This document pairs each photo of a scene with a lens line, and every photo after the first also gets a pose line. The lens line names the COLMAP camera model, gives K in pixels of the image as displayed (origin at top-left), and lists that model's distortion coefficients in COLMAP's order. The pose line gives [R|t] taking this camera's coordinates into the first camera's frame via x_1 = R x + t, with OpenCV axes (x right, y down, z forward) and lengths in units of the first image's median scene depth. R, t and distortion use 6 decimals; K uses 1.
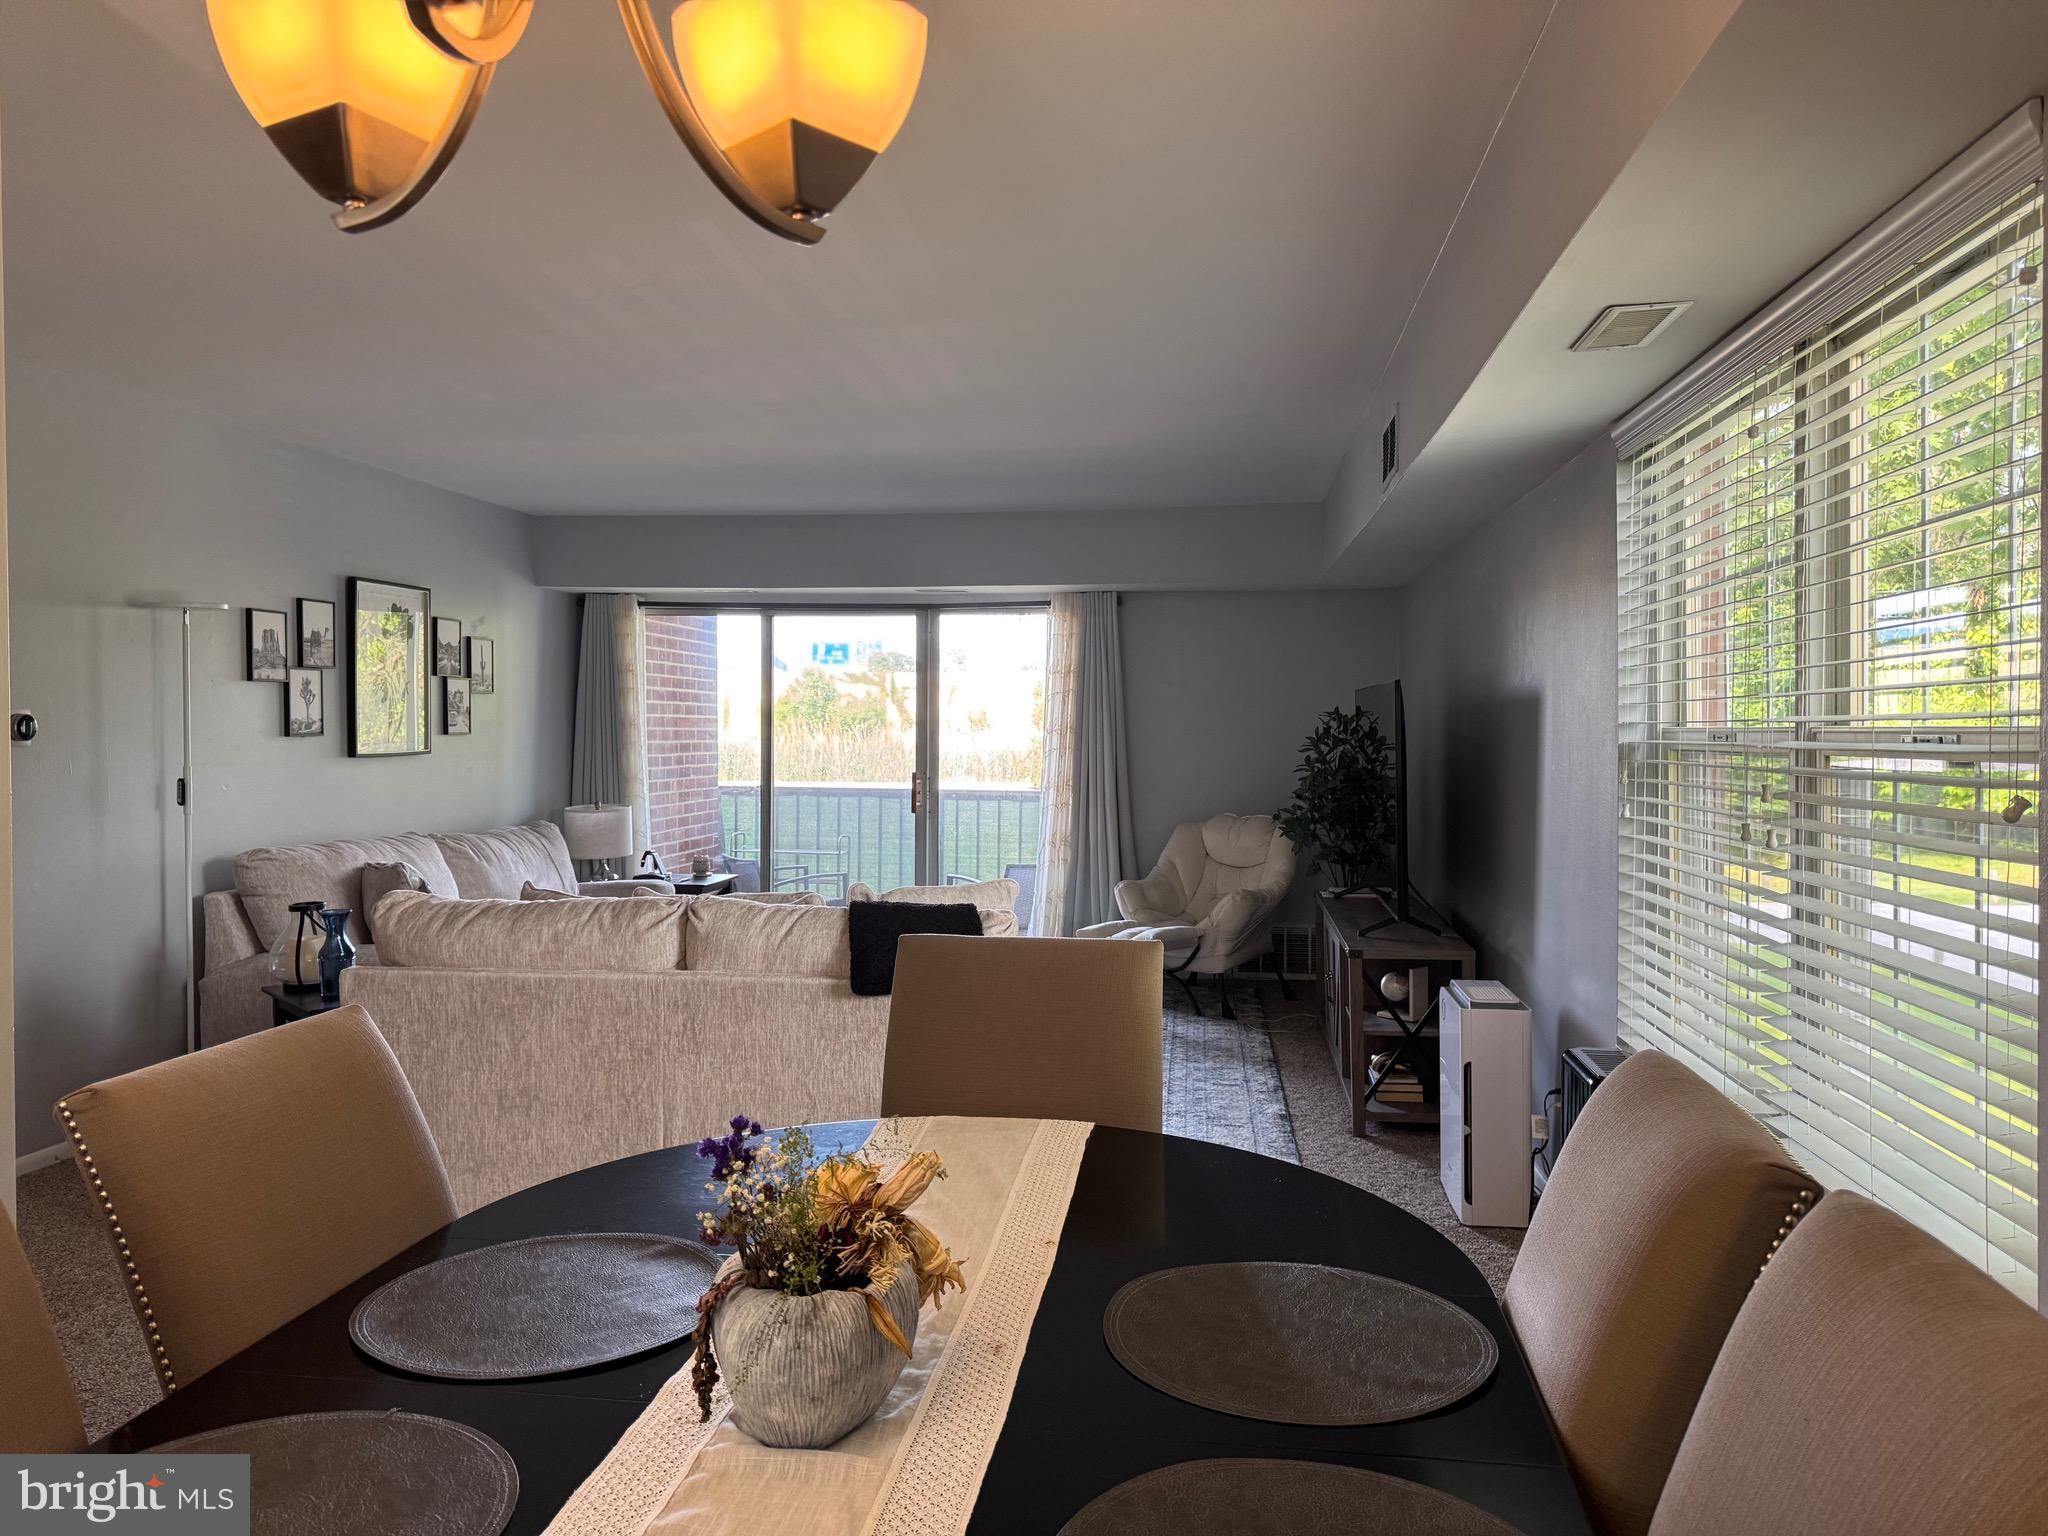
lens RADIAL K [[1437.8, 0, 1024.6], [0, 1437.8, 752.3], [0, 0, 1]] dist [0.057009, -0.072261]
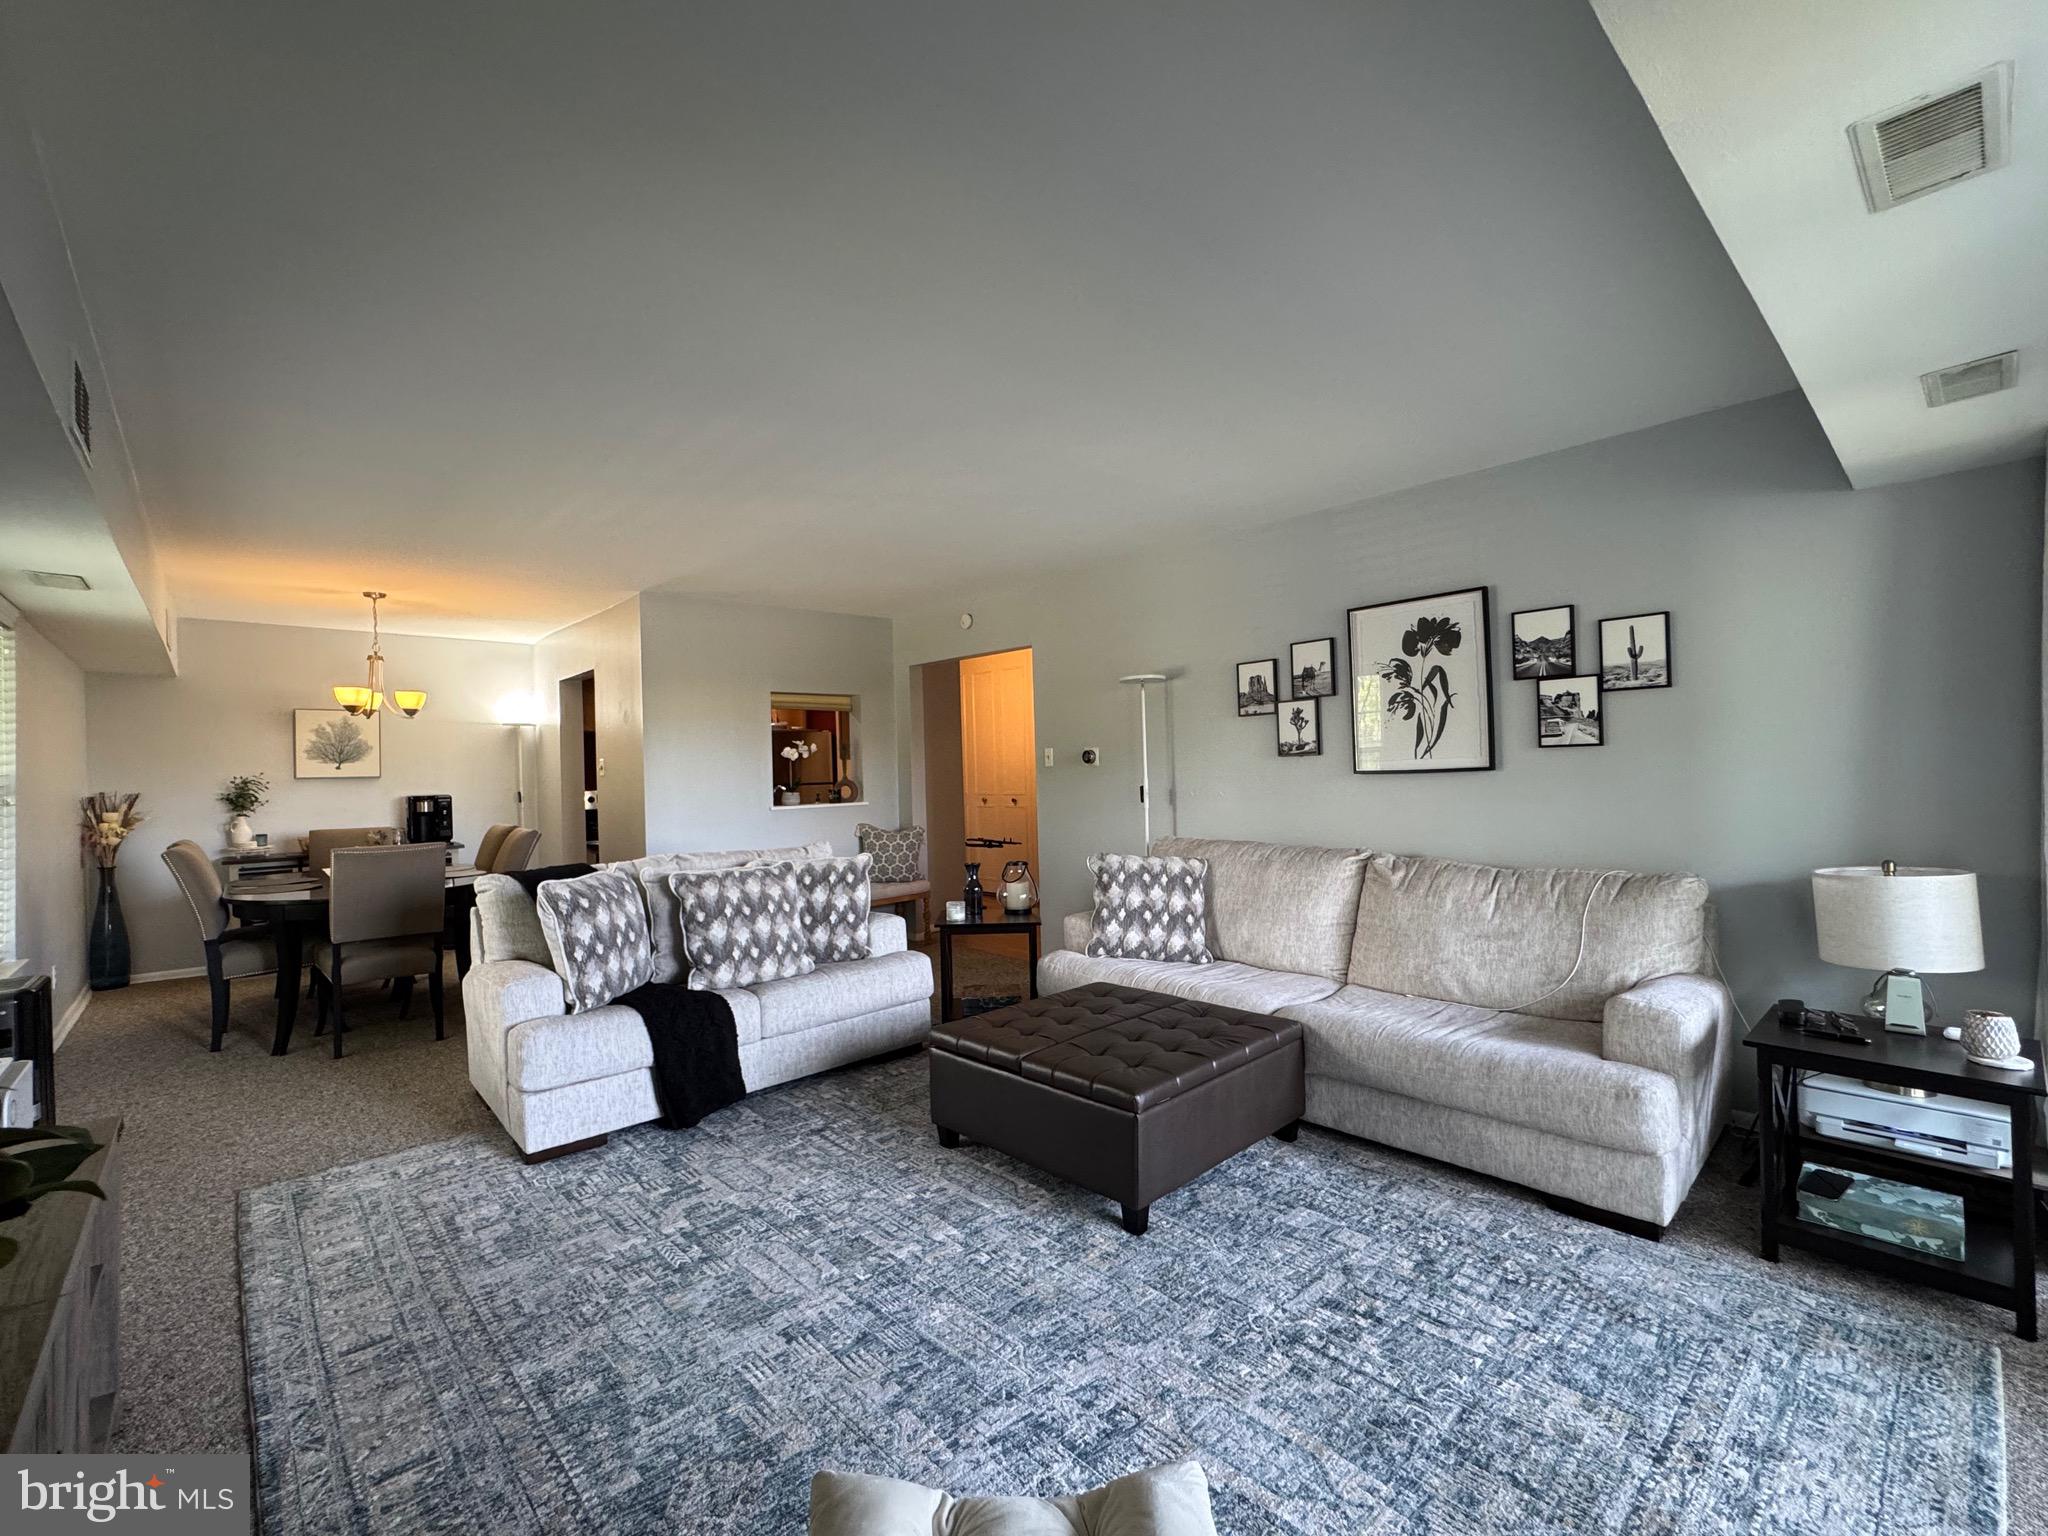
lens RADIAL K [[878.7, 0, 1015.4], [0, 878.7, 757.7], [0, 0, 1]] dist [-0.004067, 0.001333]
pose [[-0.657157, 0.004942, -0.753738, 0.215728], [0.010594, 0.999940, -0.002681, -0.009760], [0.753679, -0.009747, -0.657170, 1.295669]]
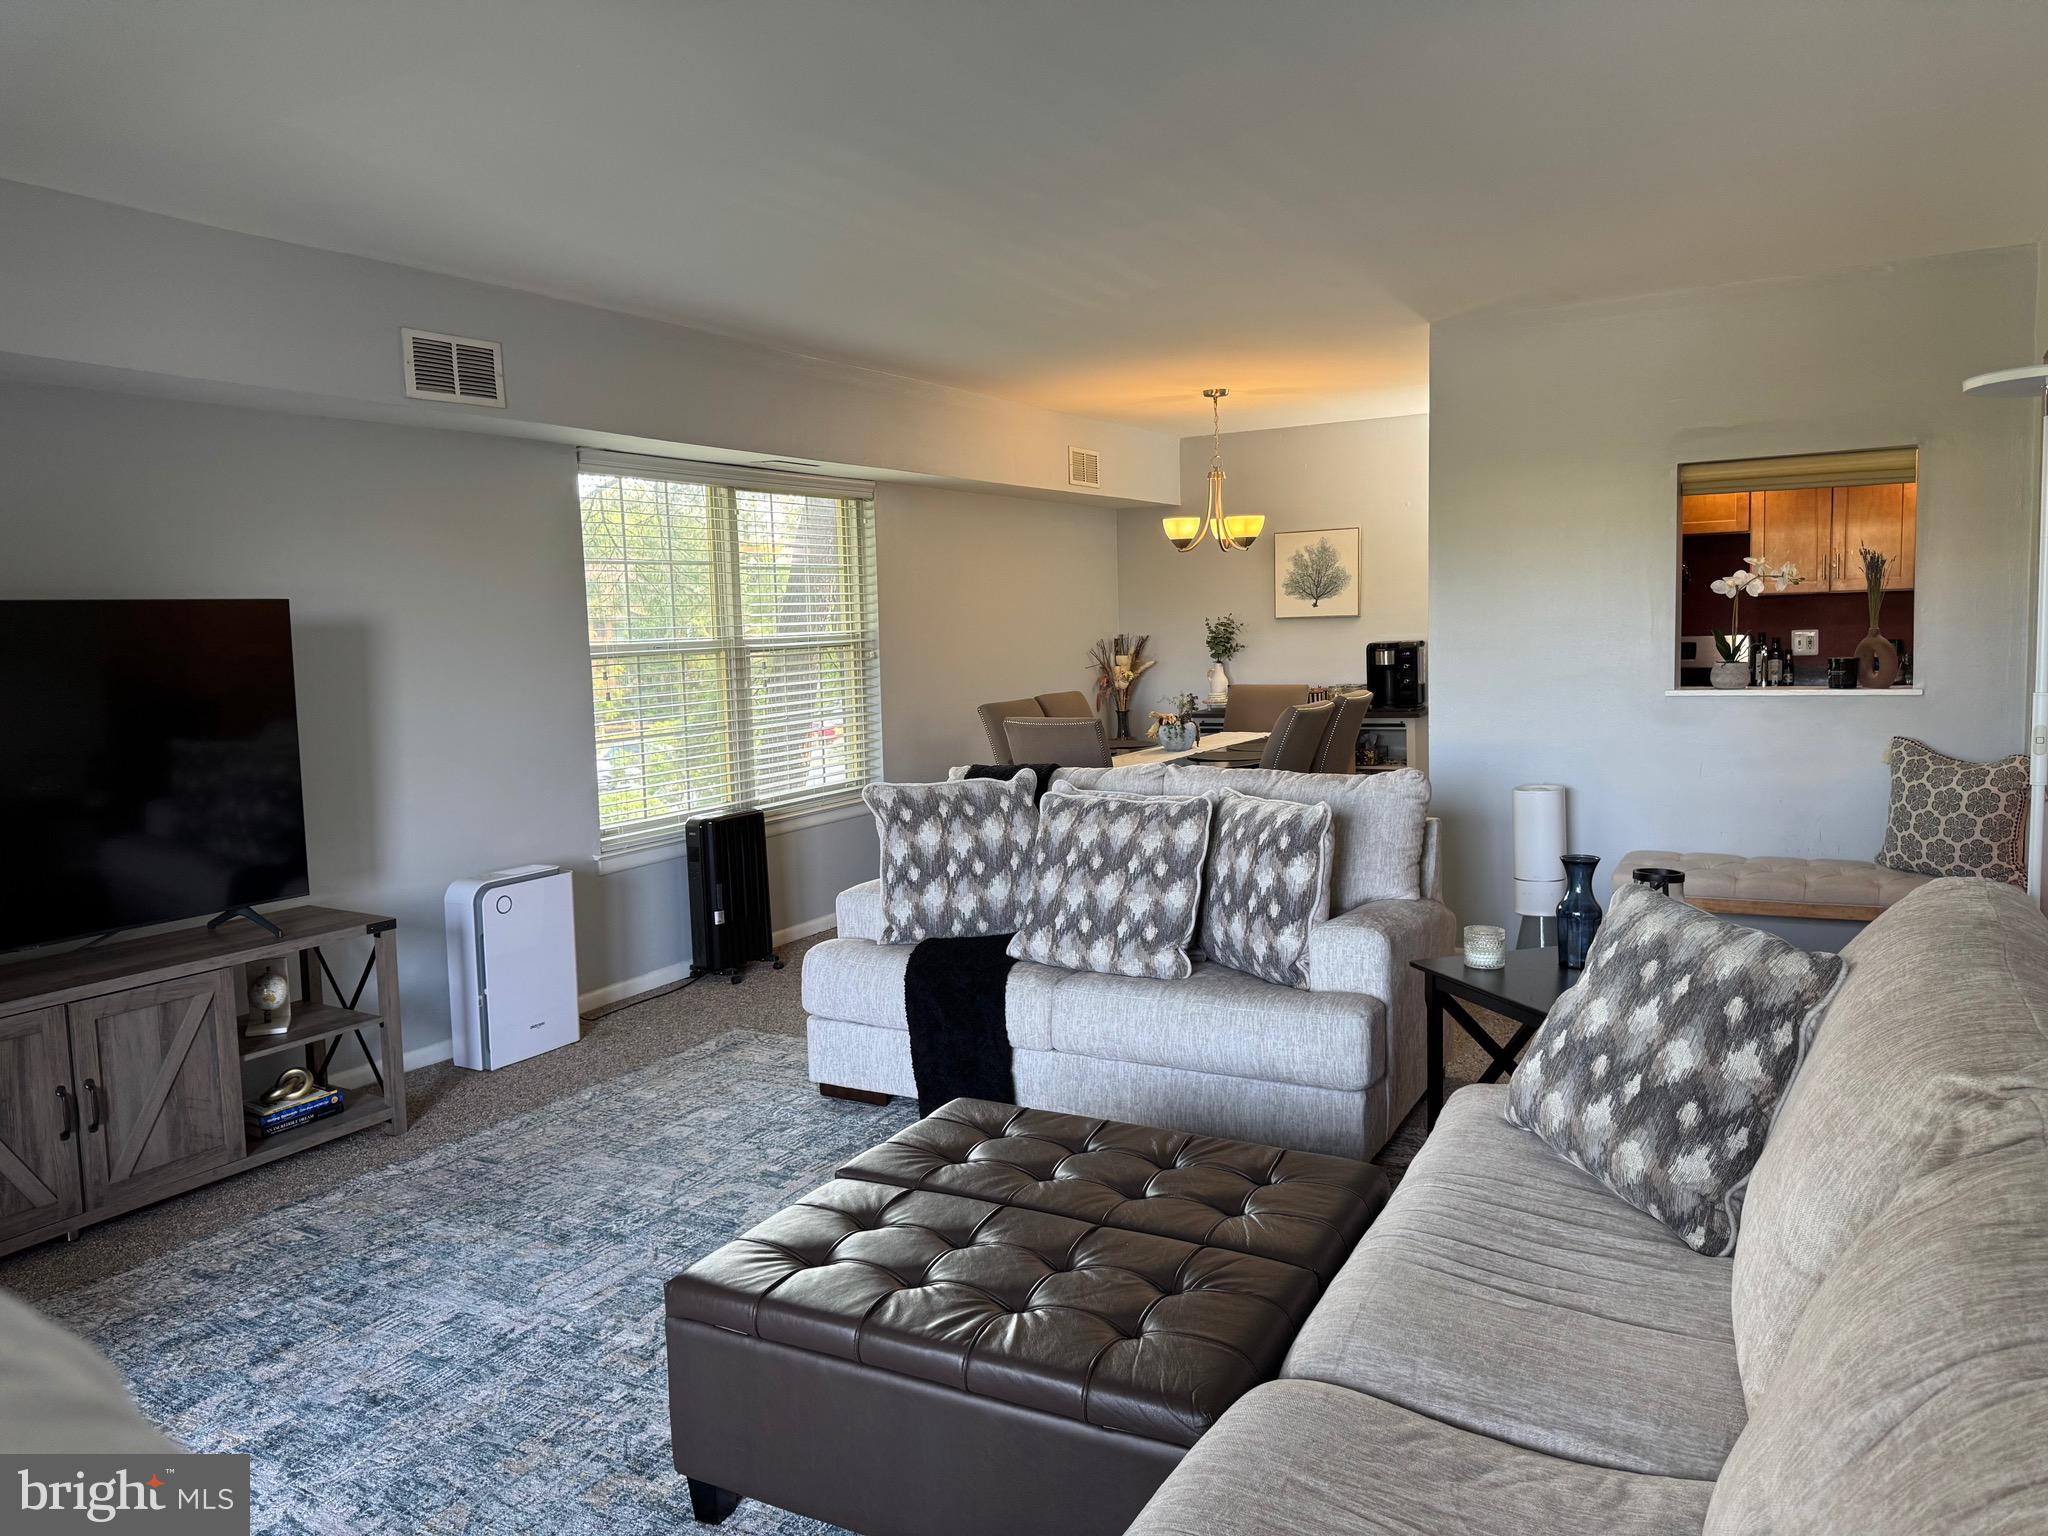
lens RADIAL K [[1437.8, 0, 1031.9], [0, 1437.8, 746.5], [0, 0, 1]] dist [0.057009, -0.072261]
pose [[-0.921380, -0.005859, 0.388619, -0.374505], [0.038380, 0.993627, 0.105978, -0.032649], [-0.386763, 0.112561, -0.915284, 1.368878]]
